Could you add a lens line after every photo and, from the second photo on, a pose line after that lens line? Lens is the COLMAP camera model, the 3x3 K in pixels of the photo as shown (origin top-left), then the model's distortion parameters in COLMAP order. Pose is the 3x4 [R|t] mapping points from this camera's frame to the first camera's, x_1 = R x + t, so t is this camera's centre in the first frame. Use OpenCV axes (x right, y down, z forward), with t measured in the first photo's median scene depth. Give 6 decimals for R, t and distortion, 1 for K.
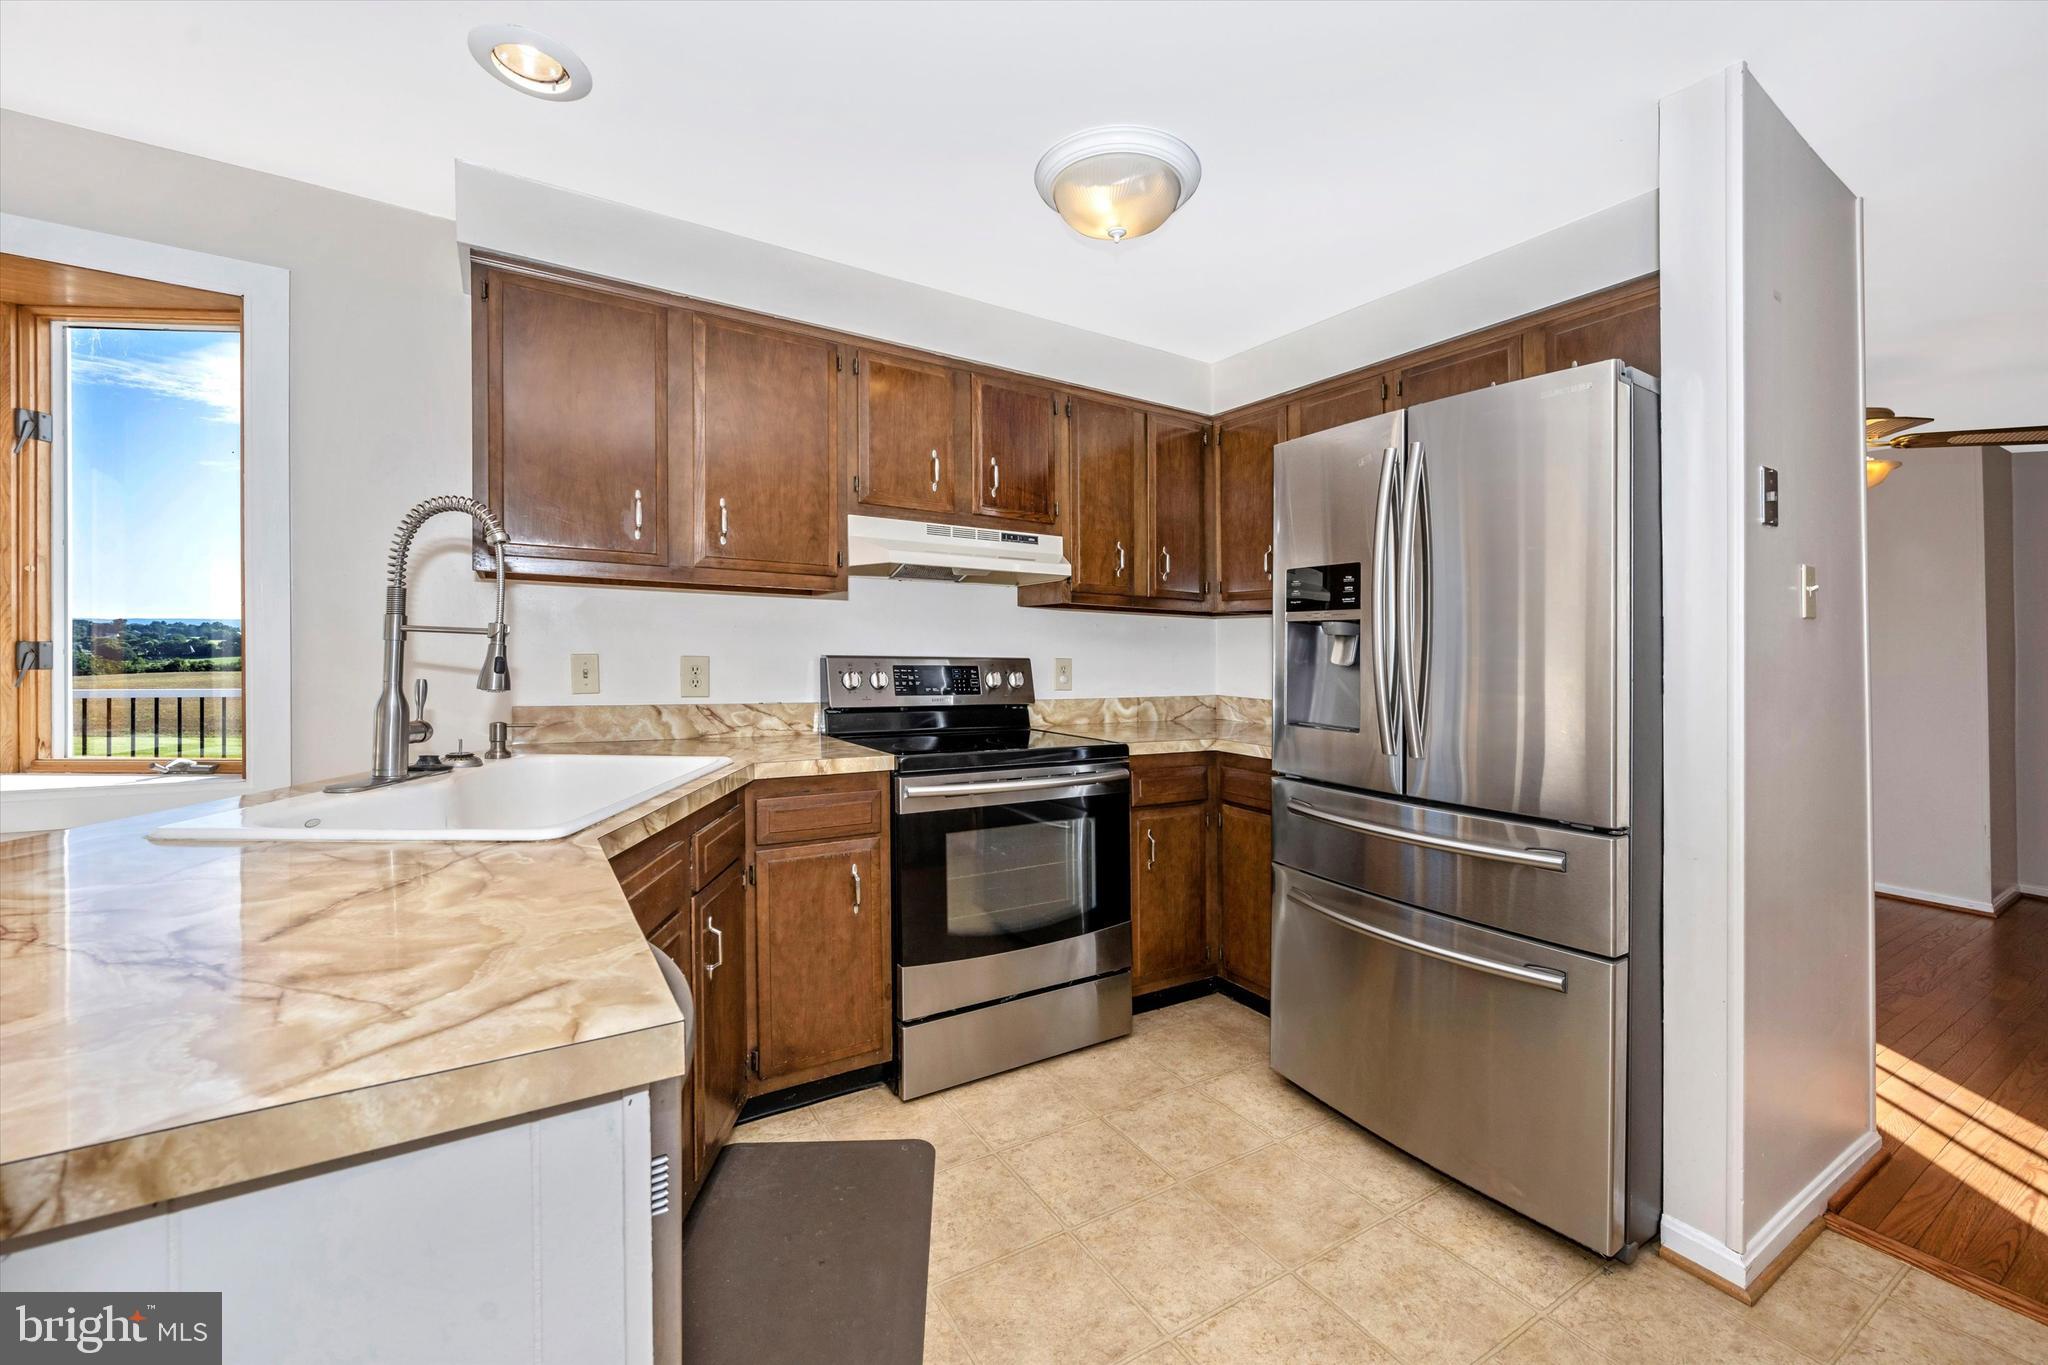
lens RADIAL K [[830.4, 0, 1052.6], [0, 830.4, 631.5], [0, 0, 1]] dist [-0.001490, -0.000398]
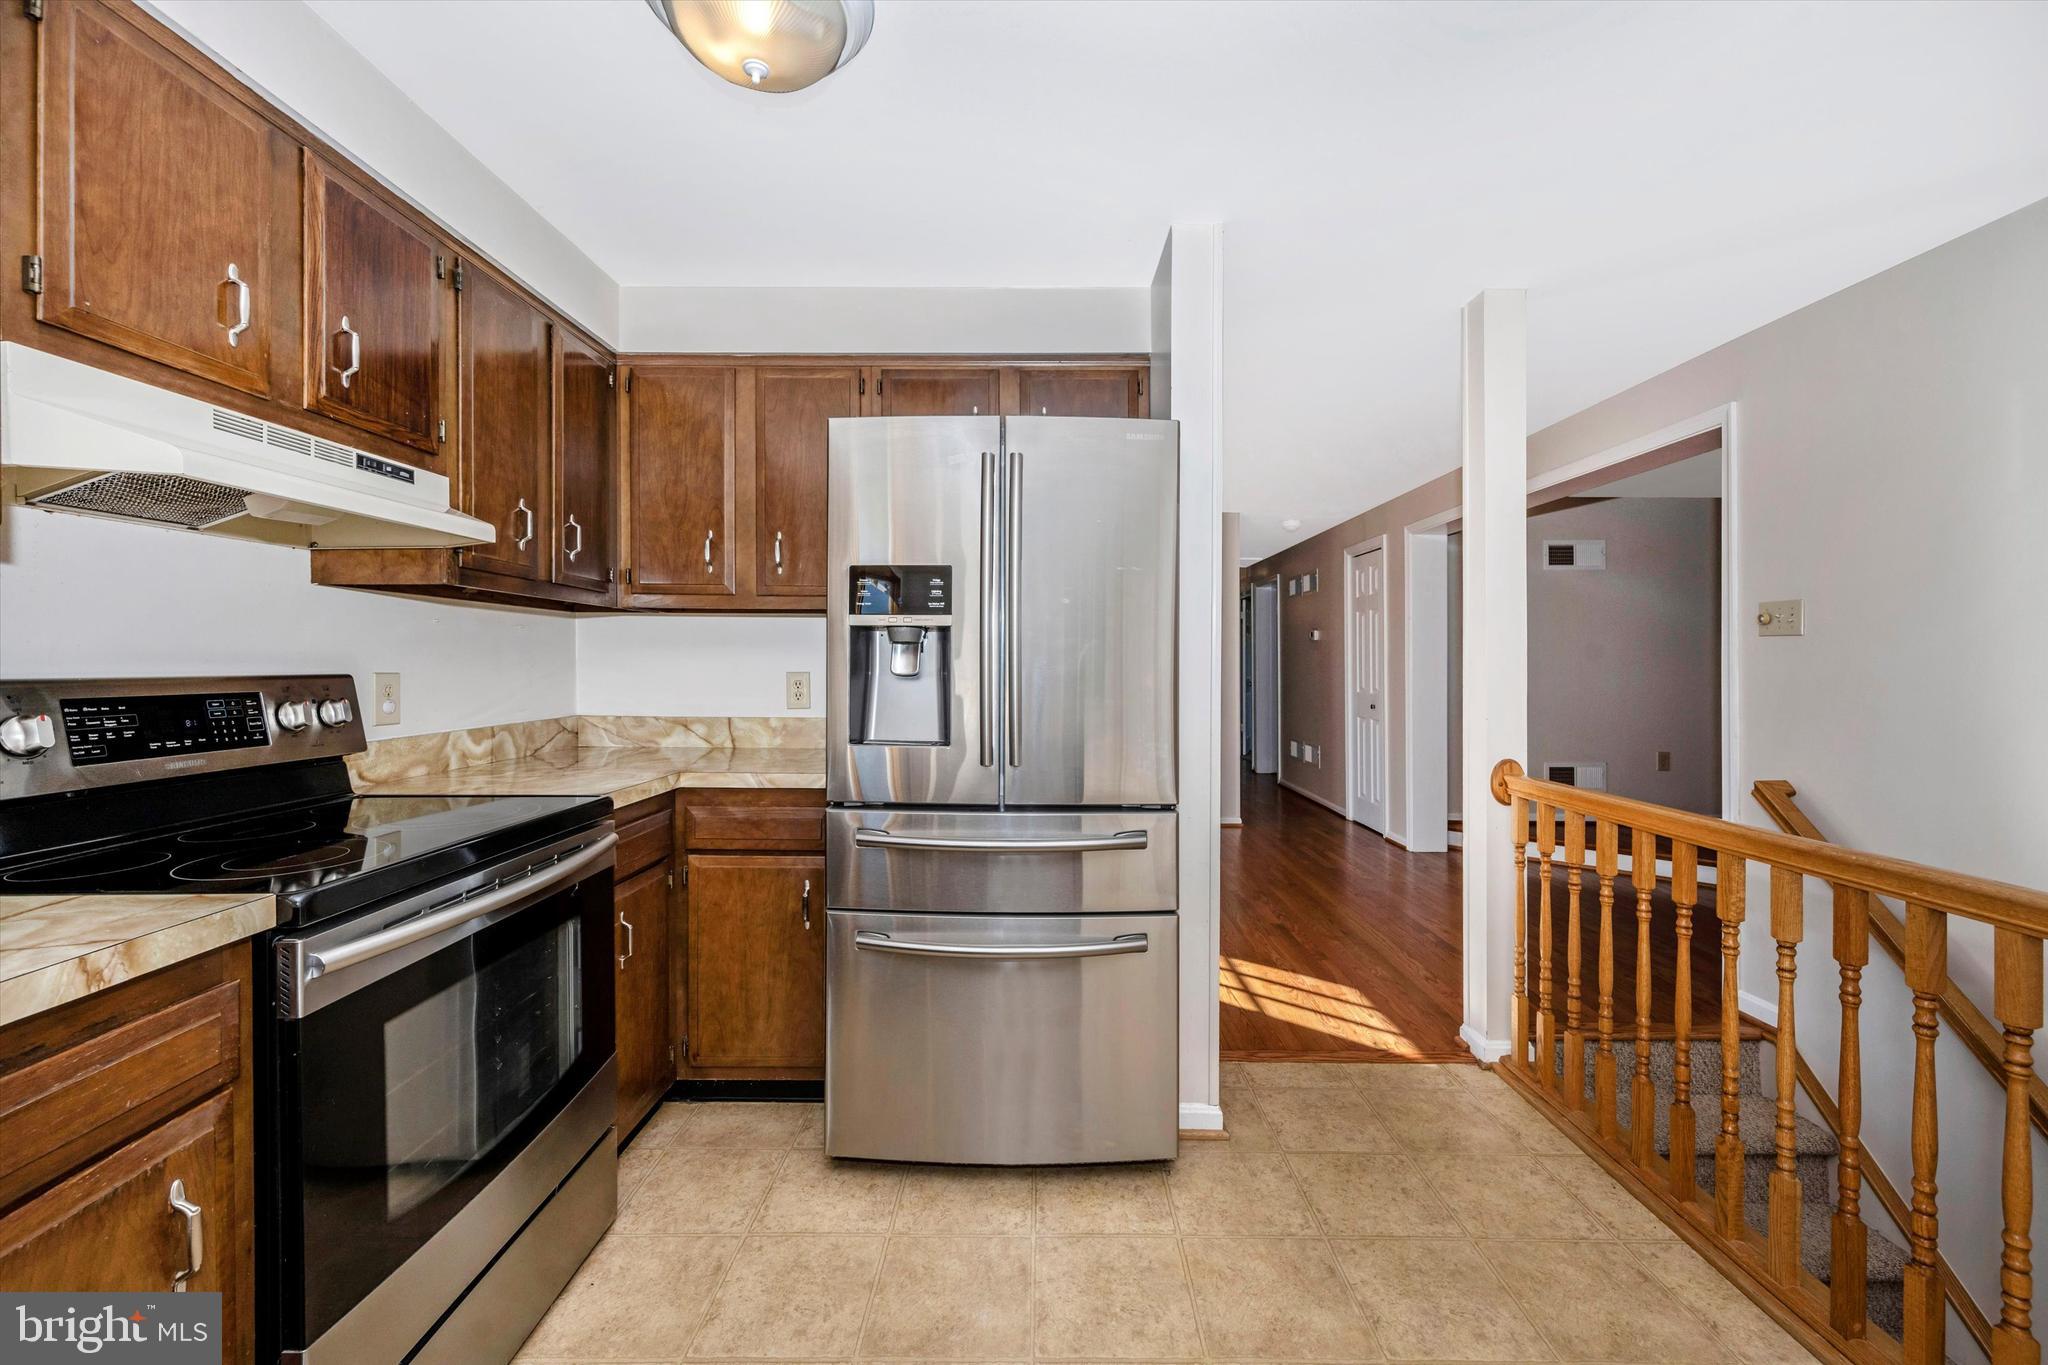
lens RADIAL K [[816.4, 0, 1047.6], [0, 816.4, 626.8], [0, 0, 1]] dist [0.003794, -0.001046]
pose [[0.545075, 0.020883, 0.838127, -0.301650], [-0.016700, 0.999762, -0.014049, -0.001976], [-0.838221, -0.006339, 0.545294, 0.343180]]
